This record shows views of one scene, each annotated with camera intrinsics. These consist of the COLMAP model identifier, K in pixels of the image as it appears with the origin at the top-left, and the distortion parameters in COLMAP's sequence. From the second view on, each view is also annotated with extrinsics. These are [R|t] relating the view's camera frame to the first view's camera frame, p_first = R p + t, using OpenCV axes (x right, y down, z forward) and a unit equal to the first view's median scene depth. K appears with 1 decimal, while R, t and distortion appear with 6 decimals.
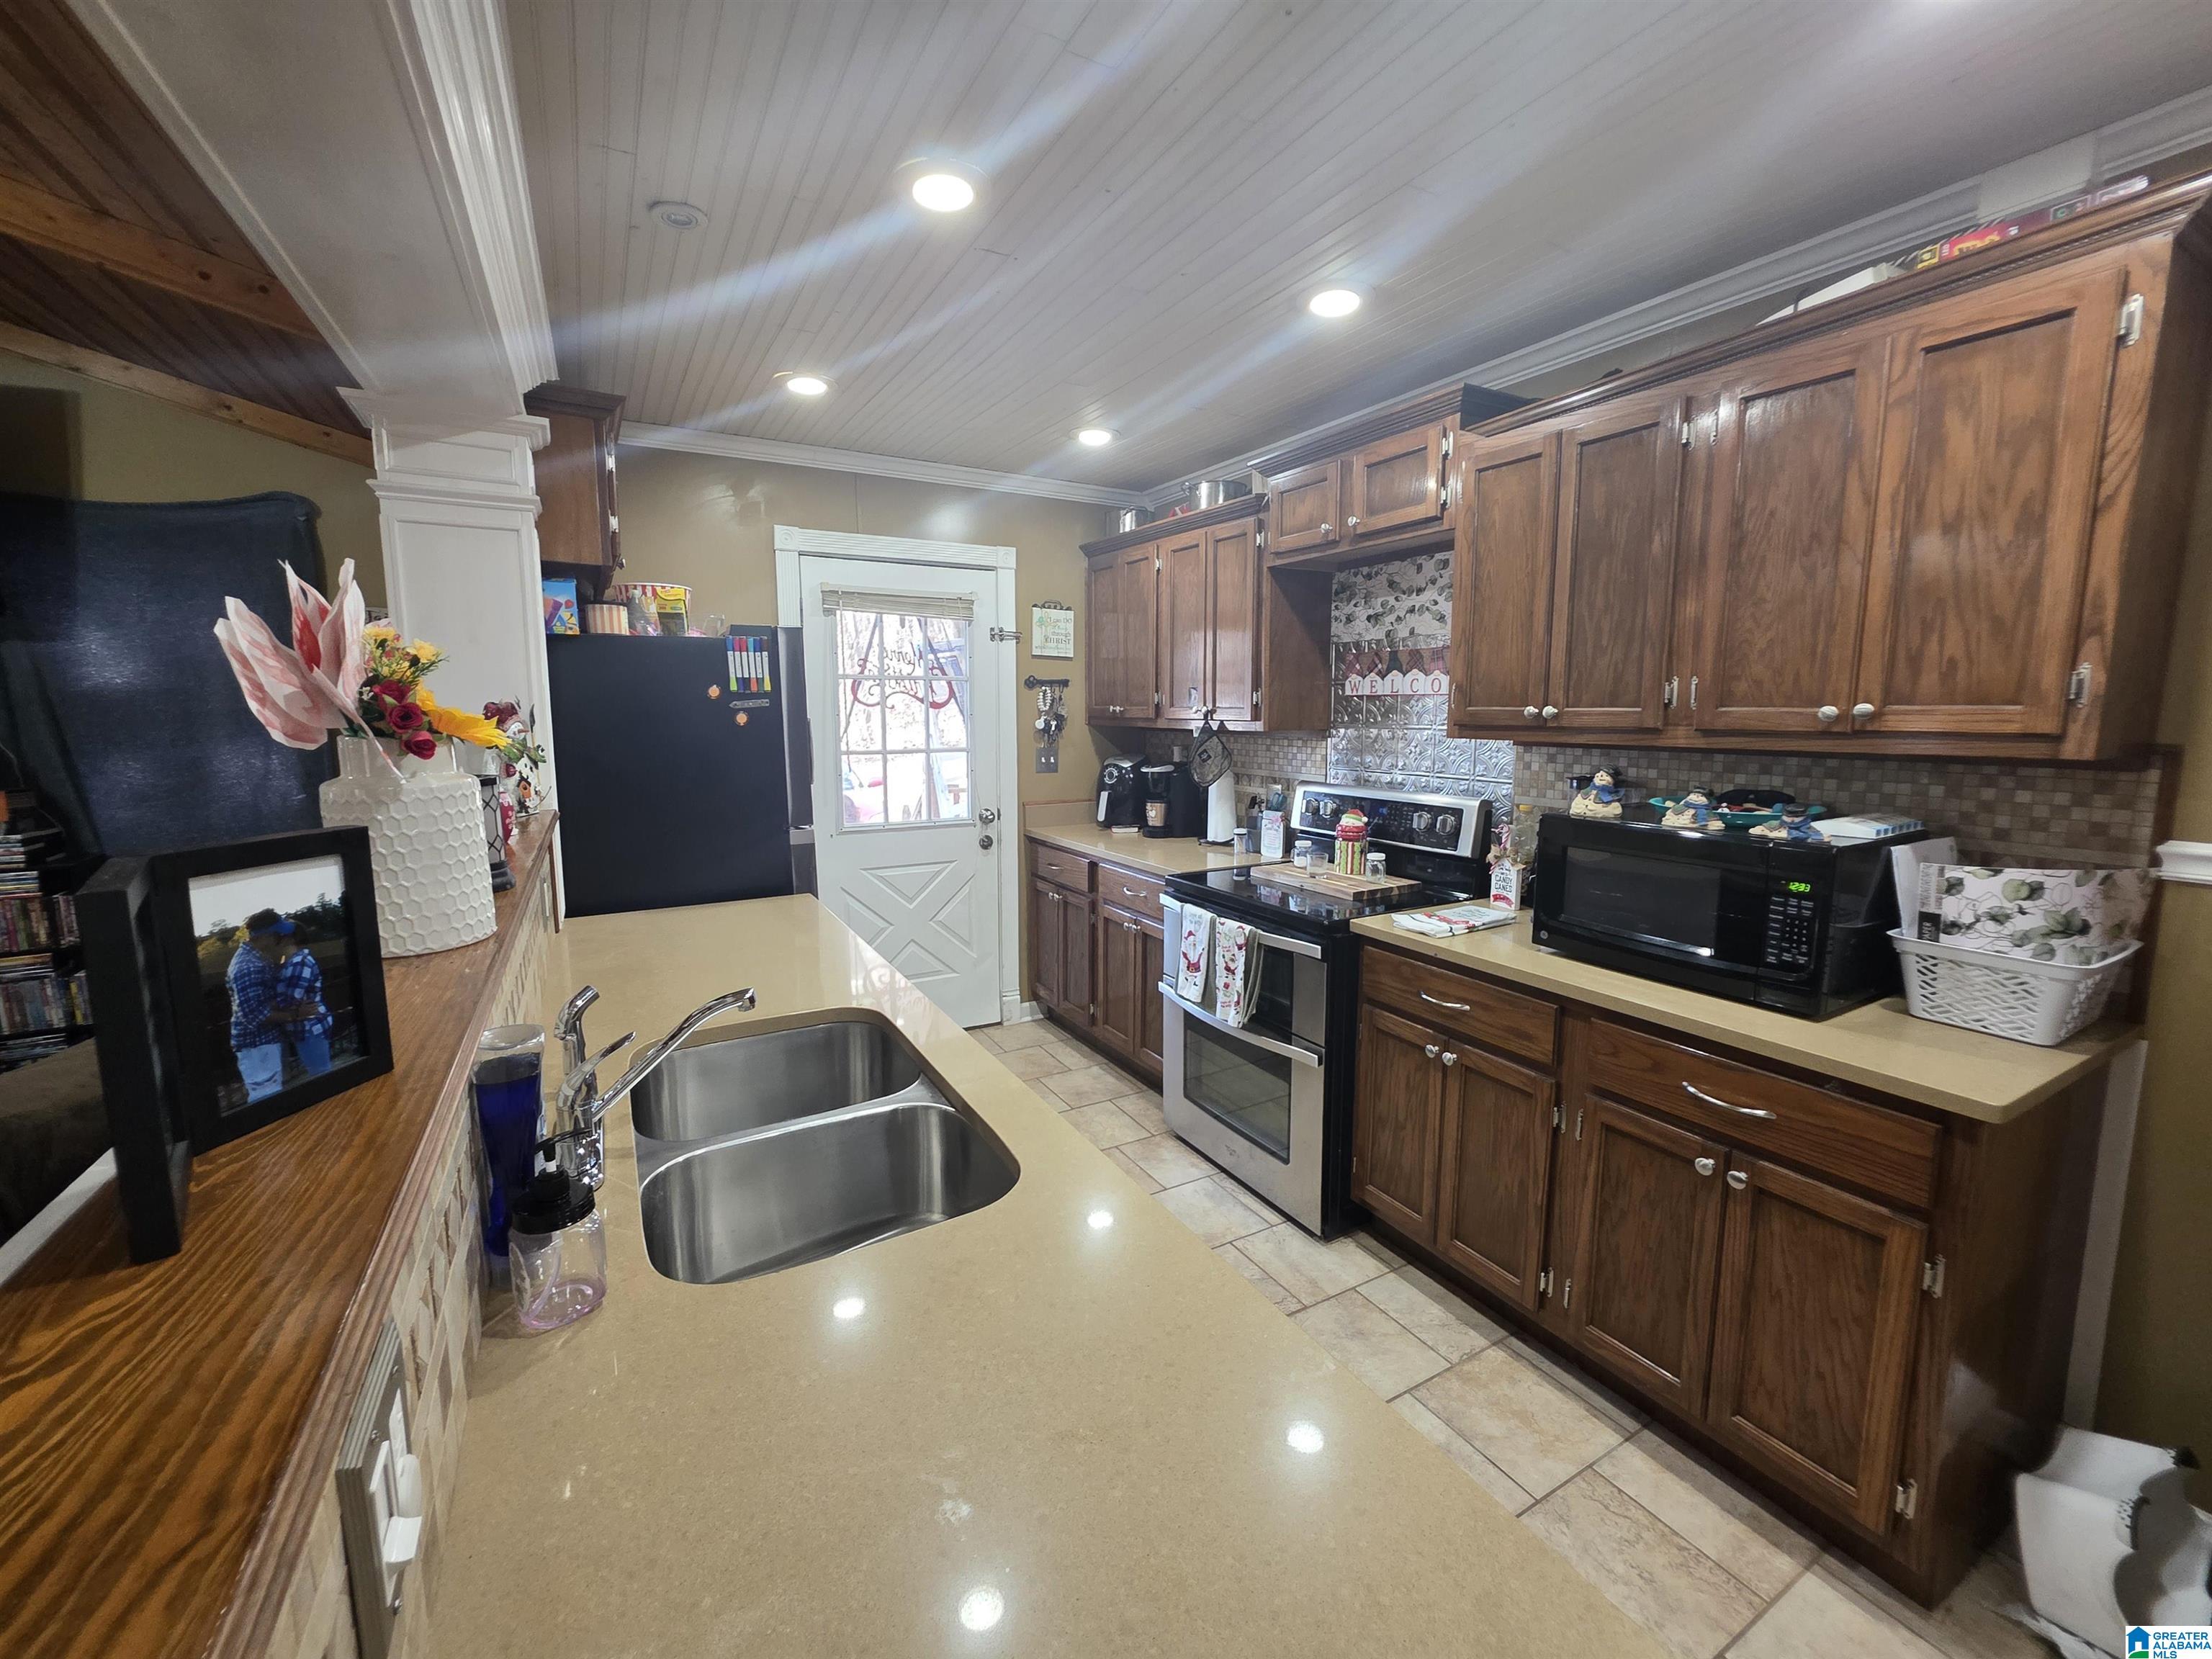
lens RADIAL K [[890.7, 0, 1097.2], [0, 890.7, 818.7], [0, 0, 1]] dist [0.000623, -0.000133]
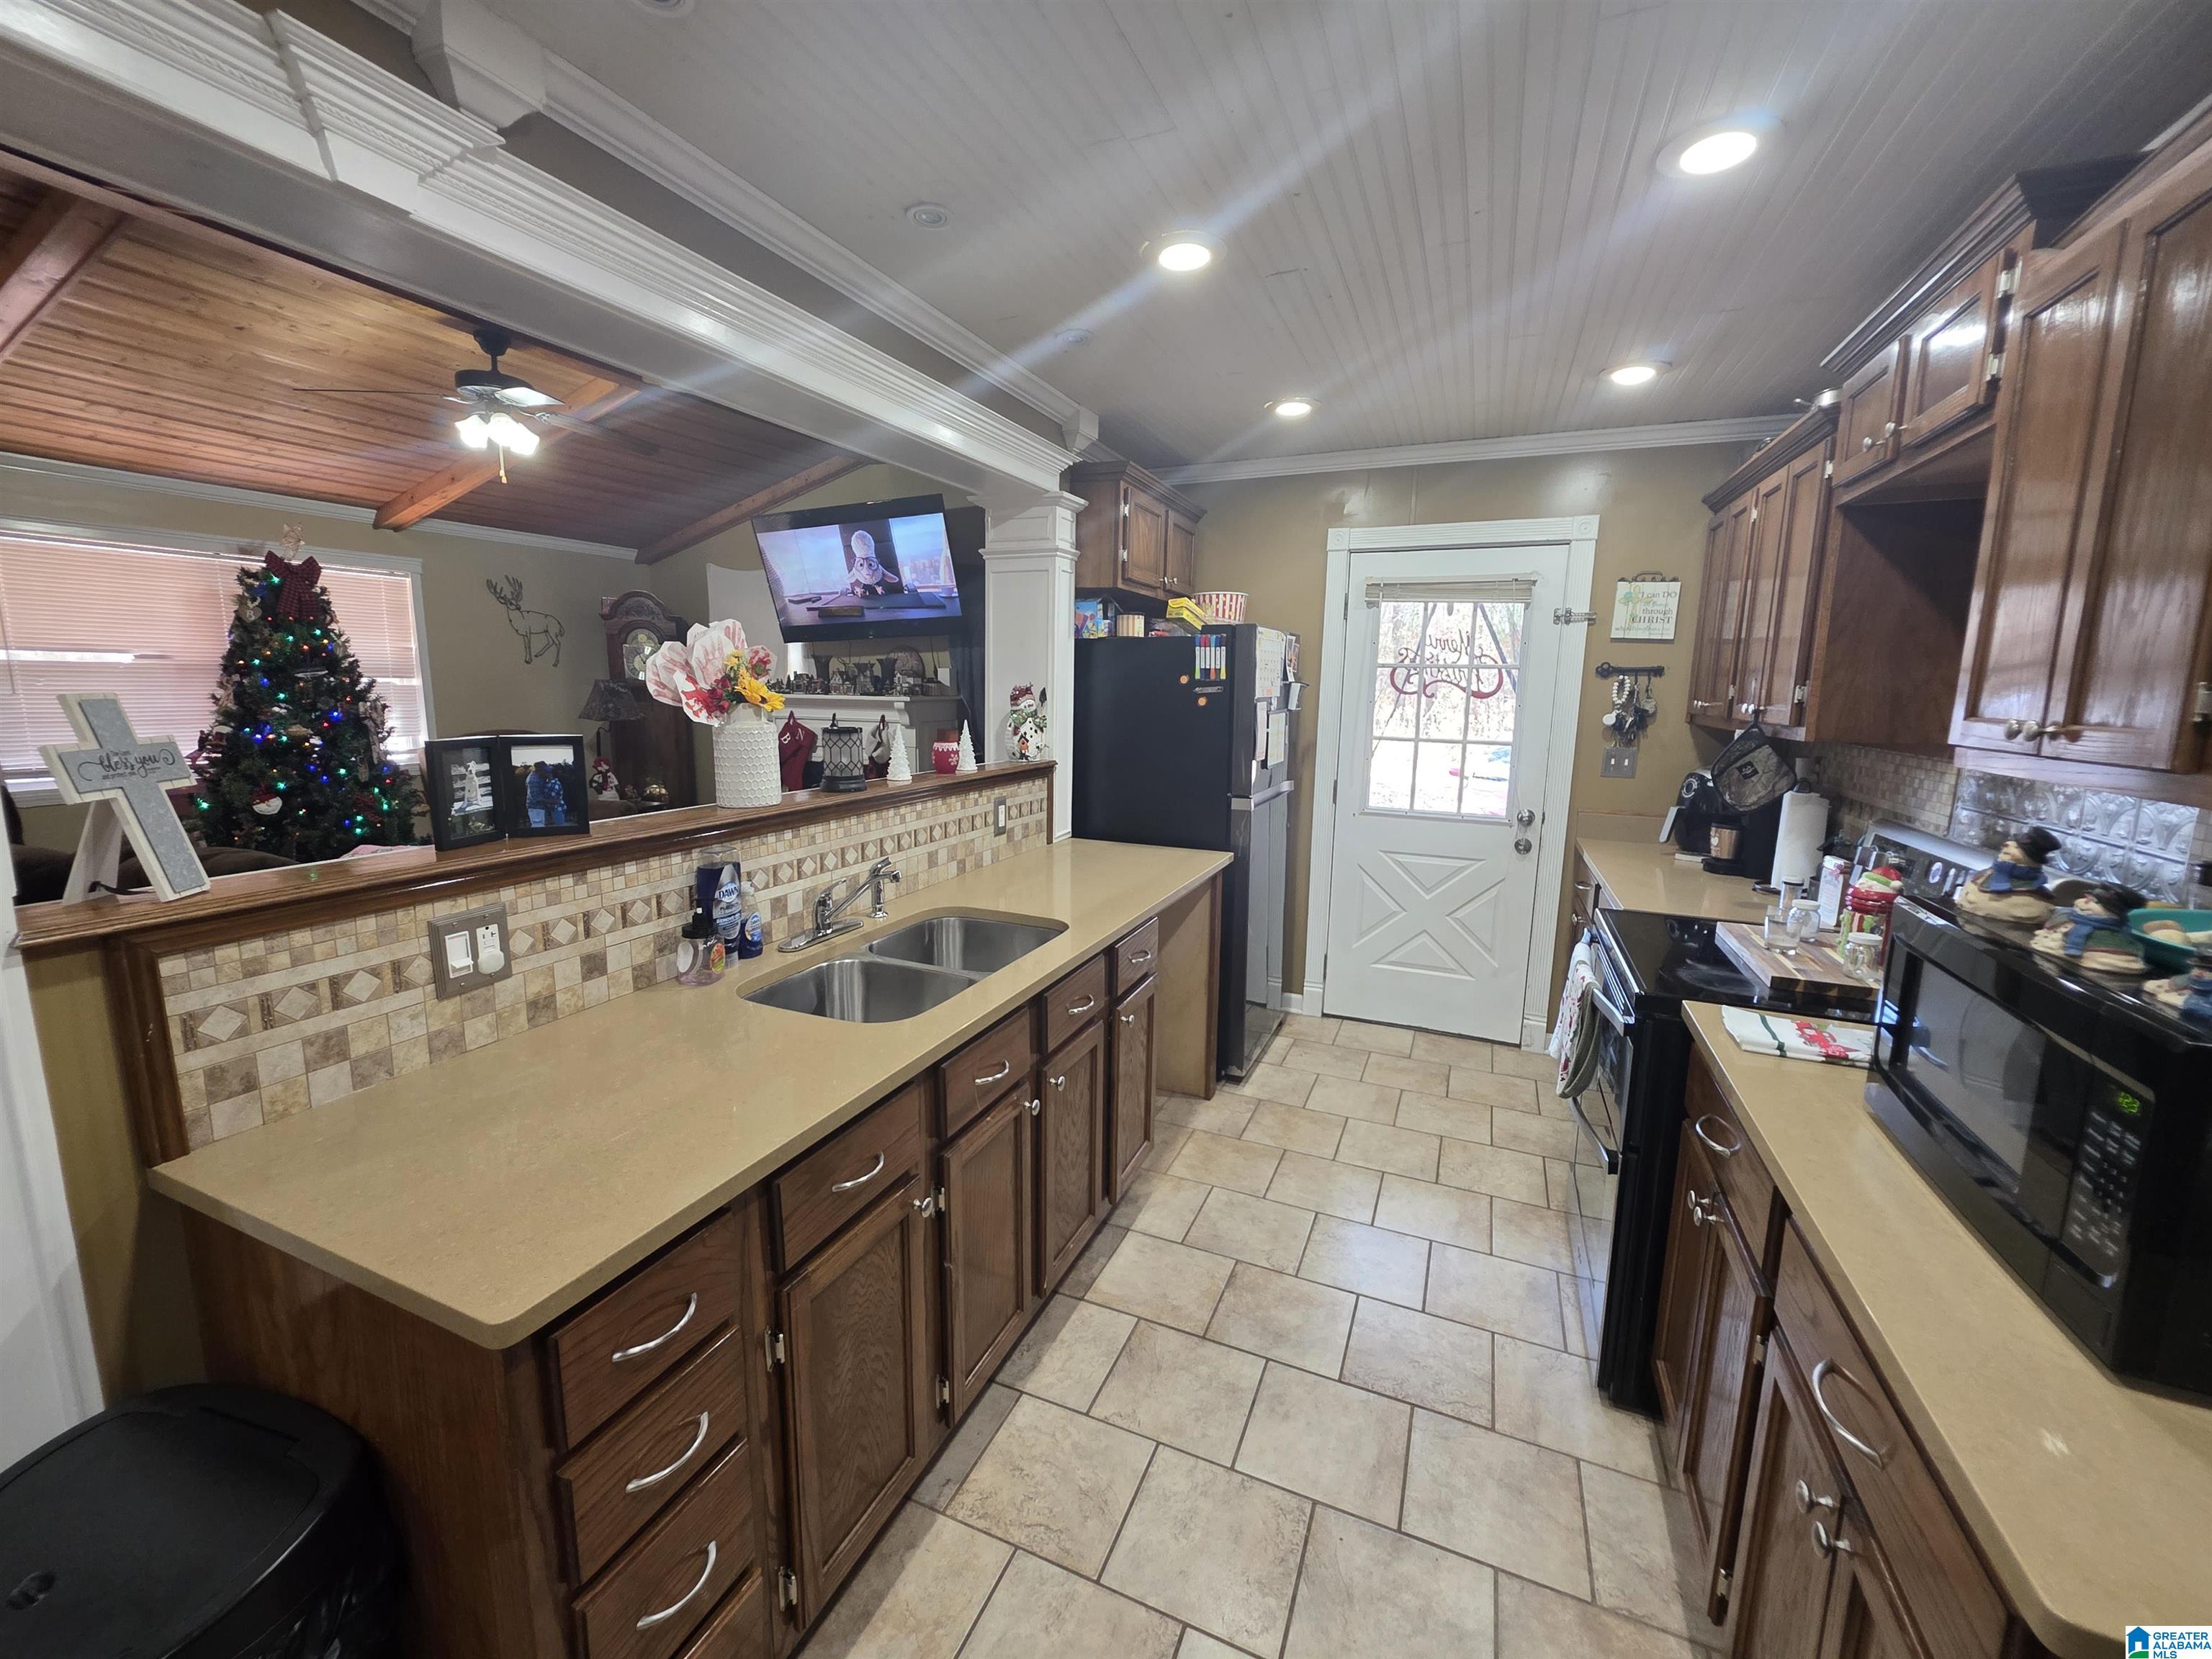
lens RADIAL K [[890.7, 0, 1097.2], [0, 890.7, 818.7], [0, 0, 1]] dist [0.000623, -0.000133]
pose [[0.594826, 0.132344, -0.792885, 0.362180], [-0.117854, 0.990054, 0.076840, -0.021682], [0.795168, 0.047738, 0.604507, 0.107247]]
